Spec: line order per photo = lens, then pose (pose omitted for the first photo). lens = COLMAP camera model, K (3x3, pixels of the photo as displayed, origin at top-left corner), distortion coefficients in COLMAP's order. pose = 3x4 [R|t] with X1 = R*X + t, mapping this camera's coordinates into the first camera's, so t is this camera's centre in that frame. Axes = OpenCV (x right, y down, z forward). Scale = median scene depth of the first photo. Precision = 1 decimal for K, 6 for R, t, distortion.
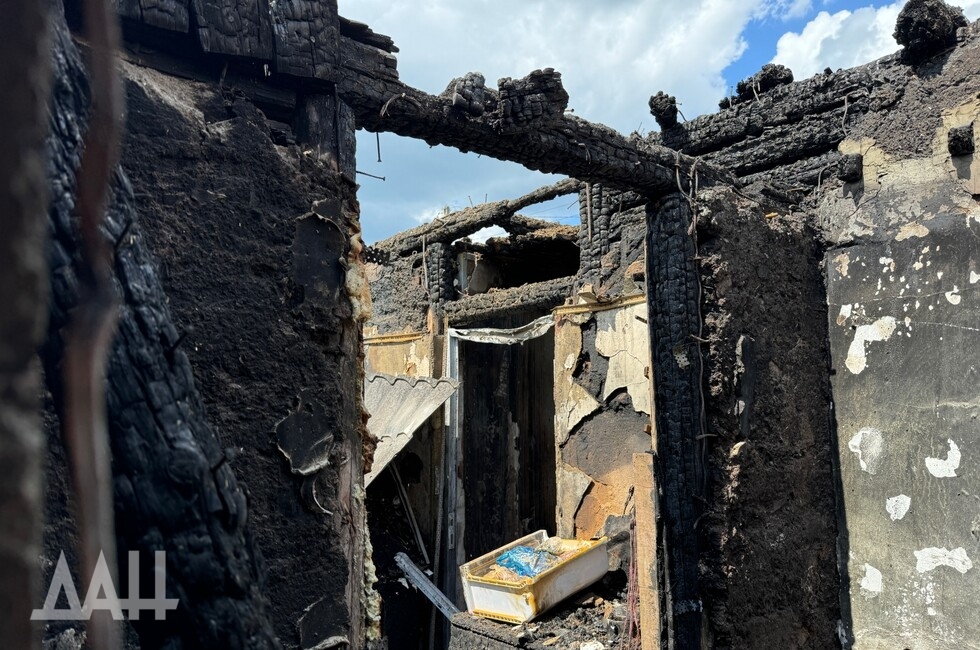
lens RADIAL K [[680.7, 0, 489.8], [0, 680.7, 375.1], [0, 0, 1]] dist [0.084244, -0.113458]
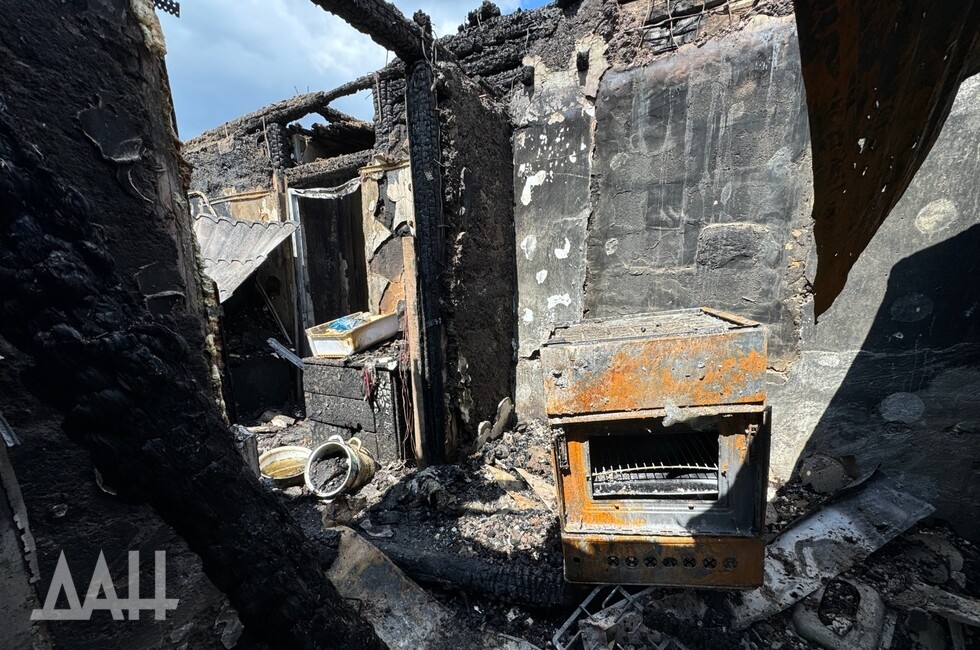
lens RADIAL K [[389.1, 0, 492.3], [0, 389.1, 368.6], [0, 0, 1]] dist [-0.002165, -0.000197]
pose [[0.935647, -0.071415, 0.345636, 0.050367], [-0.019989, 0.967020, 0.253916, 0.139399], [-0.352370, -0.244484, 0.903362, -0.009943]]
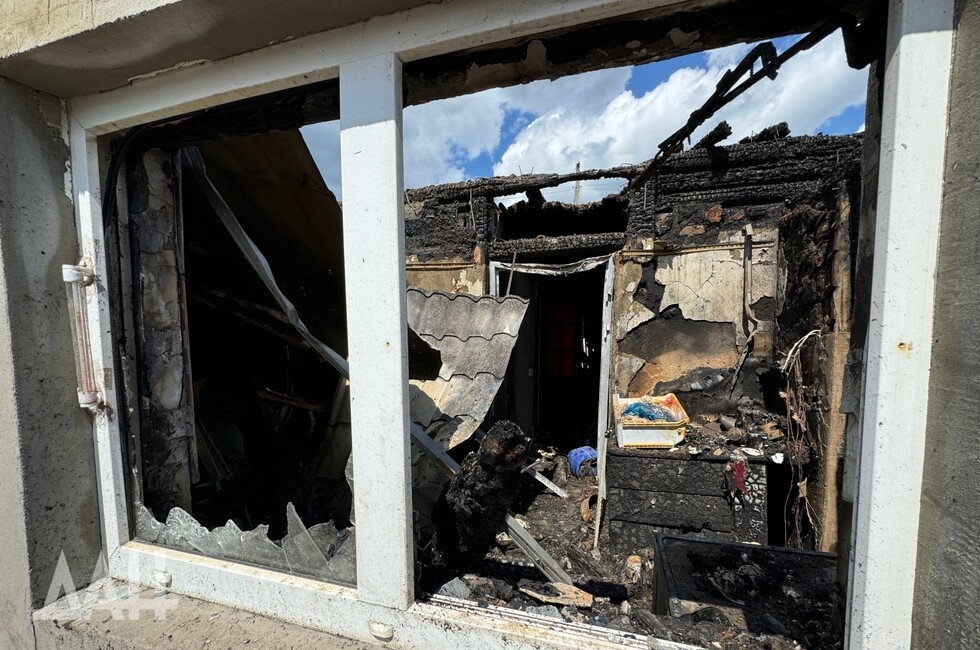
lens RADIAL K [[402.9, 0, 504.4], [0, 402.9, 366.7], [0, 0, 1]] dist [-0.001489, -0.000261]
pose [[0.850397, -0.020854, 0.525729, -0.778420], [-0.037531, 0.994264, 0.100149, 0.100193], [-0.524802, -0.104897, 0.844736, 0.445847]]
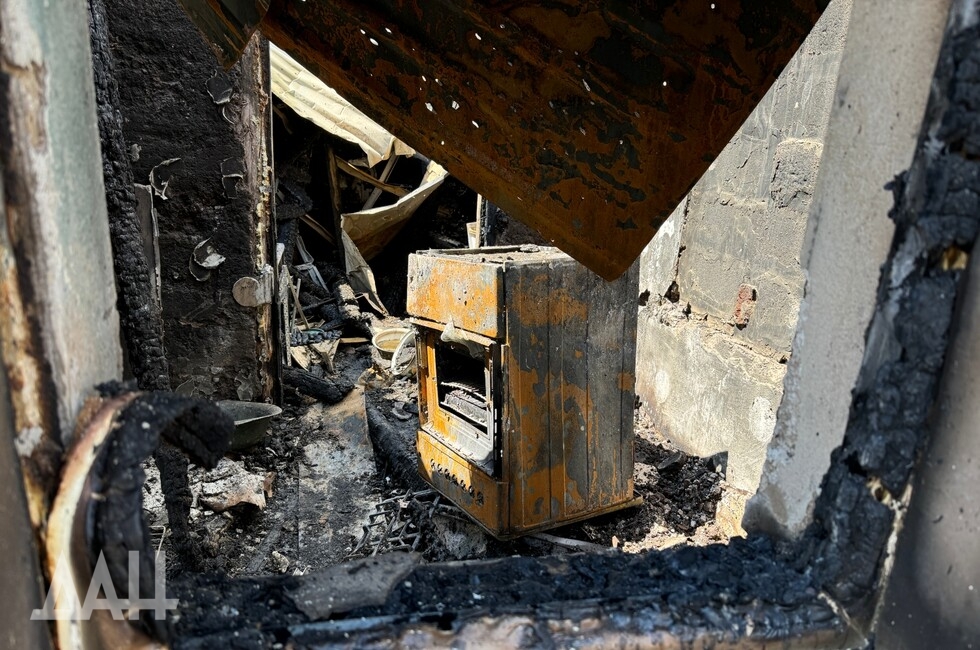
lens RADIAL K [[680.7, 0, 489.8], [0, 680.7, 375.1], [0, 0, 1]] dist [0.084244, -0.113458]
pose [[0.873848, 0.225806, -0.430583, 0.819677], [-0.059013, 0.928321, 0.367067, 0.034027], [0.482605, -0.295351, 0.824537, -0.386115]]
